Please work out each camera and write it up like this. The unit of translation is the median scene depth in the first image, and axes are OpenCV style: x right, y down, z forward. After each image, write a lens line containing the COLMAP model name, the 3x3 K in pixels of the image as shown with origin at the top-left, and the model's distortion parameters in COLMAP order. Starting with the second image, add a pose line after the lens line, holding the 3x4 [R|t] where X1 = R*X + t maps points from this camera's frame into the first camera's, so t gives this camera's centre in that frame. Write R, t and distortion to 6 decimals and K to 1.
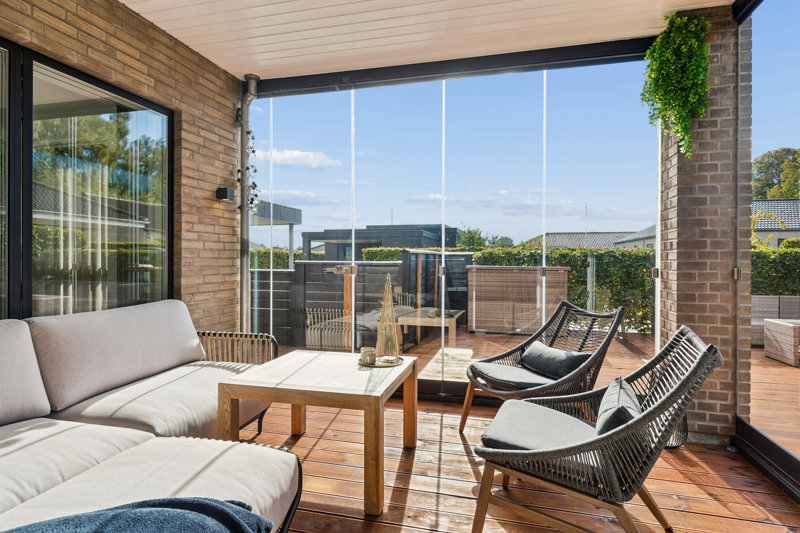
lens RADIAL K [[450.0, 0, 400.0], [0, 450.0, 266.5], [0, 0, 1]] dist [0.001689, 0.000264]
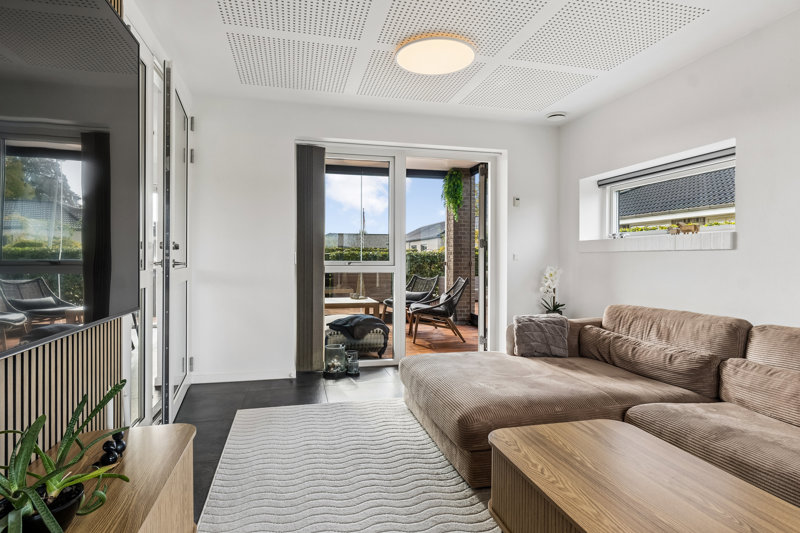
lens RADIAL K [[450.0, 0, 400.0], [0, 450.0, 266.5], [0, 0, 1]] dist [0.001689, 0.000264]
pose [[0.879083, -0.002574, 0.476662, -0.957440], [0.001354, 0.999995, 0.002904, 0.026594], [-0.476667, -0.001908, 0.879082, -1.230091]]
